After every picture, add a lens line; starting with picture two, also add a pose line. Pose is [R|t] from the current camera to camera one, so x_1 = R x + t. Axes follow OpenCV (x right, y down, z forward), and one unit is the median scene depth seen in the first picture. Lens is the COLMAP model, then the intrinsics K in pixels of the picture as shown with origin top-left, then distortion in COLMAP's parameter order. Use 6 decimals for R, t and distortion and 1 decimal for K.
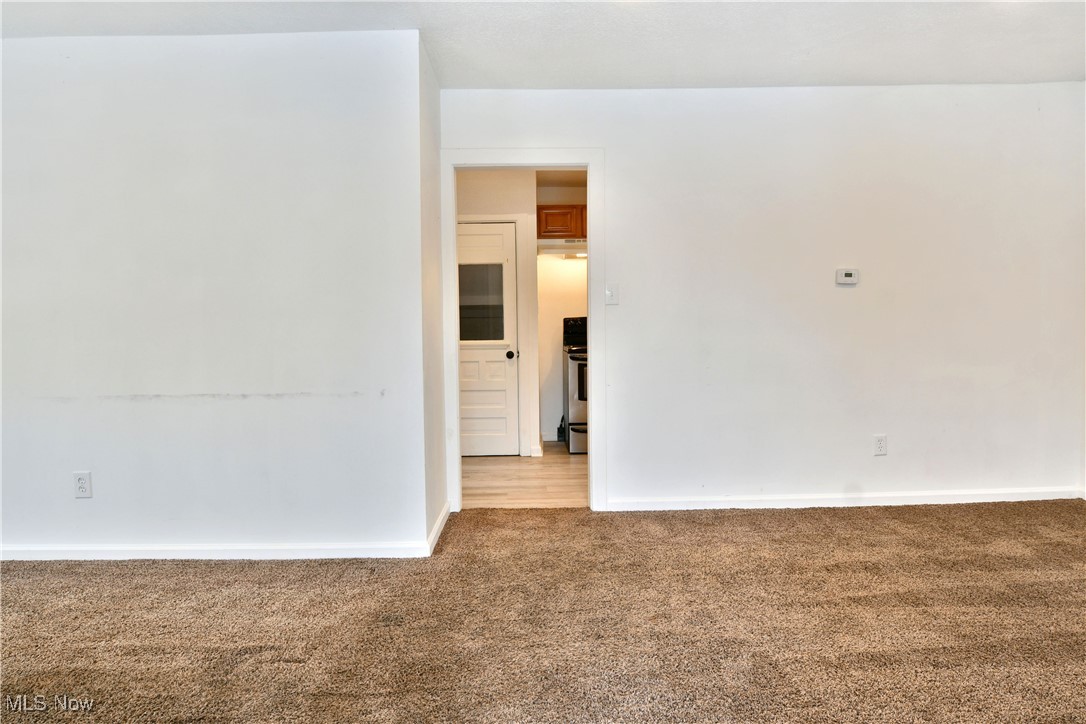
lens RADIAL K [[655.5, 0, 542.4], [0, 655.5, 362.9], [0, 0, 1]] dist [-0.012339, -0.005326]
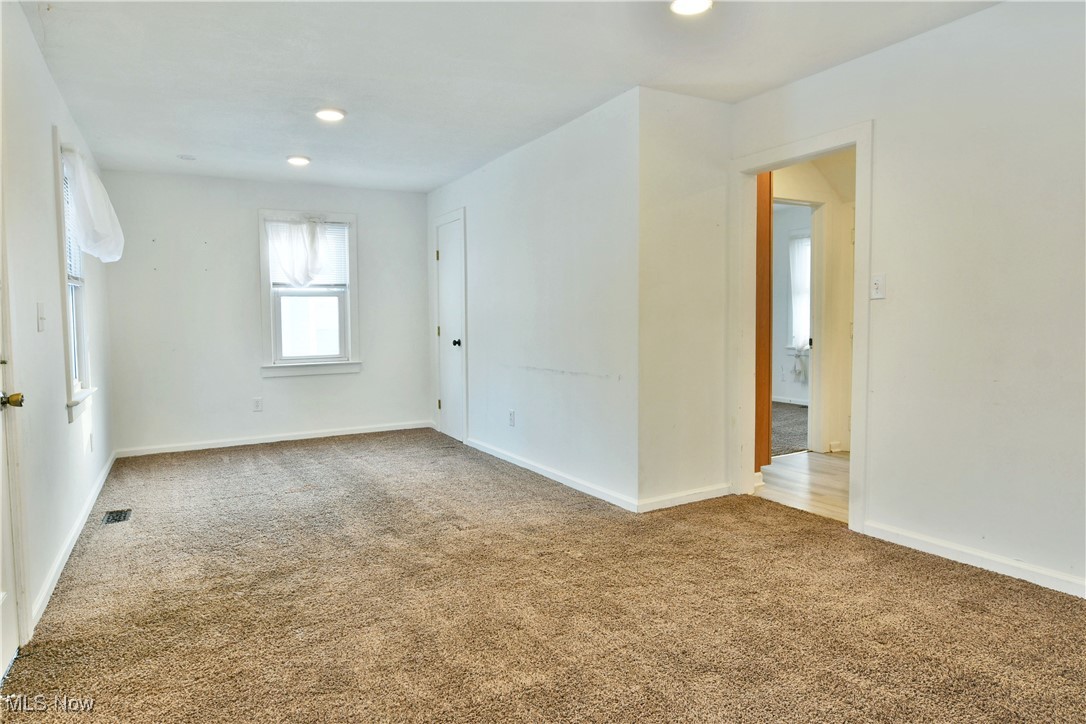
lens RADIAL K [[655.5, 0, 535.3], [0, 655.5, 355.4], [0, 0, 1]] dist [-0.012339, -0.005326]
pose [[0.485343, 0.052516, -0.872745, 0.827234], [-0.028177, 0.998615, 0.044421, -0.052374], [0.873869, 0.003032, 0.486151, 0.239235]]
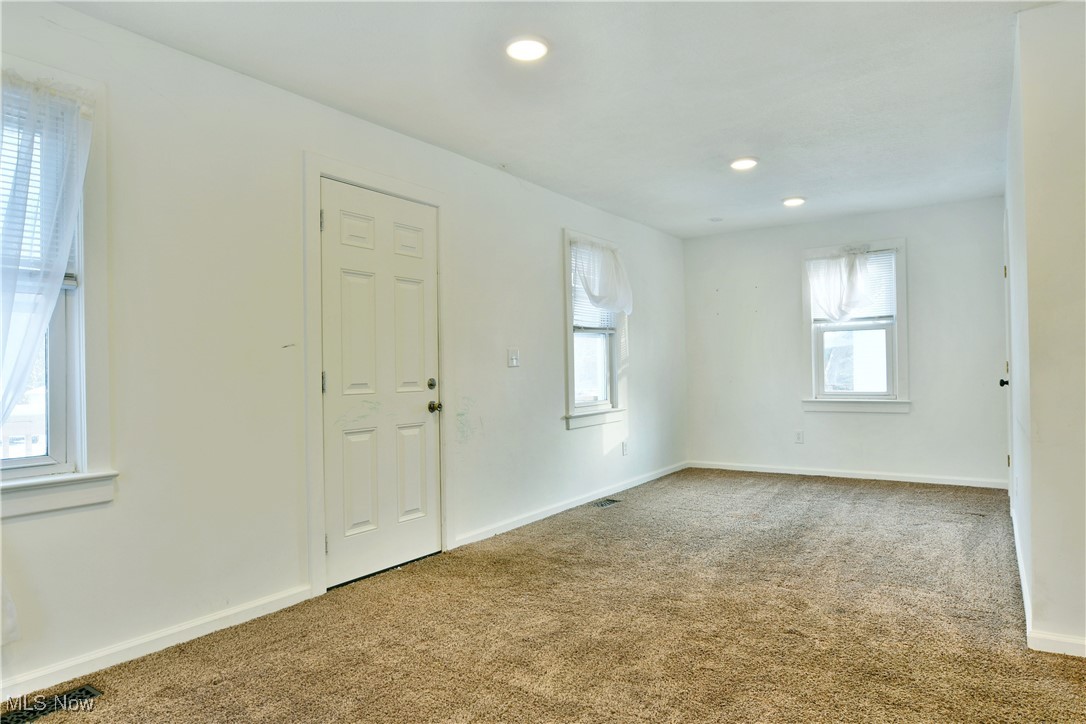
lens RADIAL K [[655.5, 0, 540.4], [0, 655.5, 366.0], [0, 0, 1]] dist [-0.012339, -0.005326]
pose [[-0.562022, 0.024453, -0.826760, 0.859918], [-0.008250, 0.999347, 0.035166, -0.081869], [0.827081, 0.026585, -0.561454, 0.974264]]
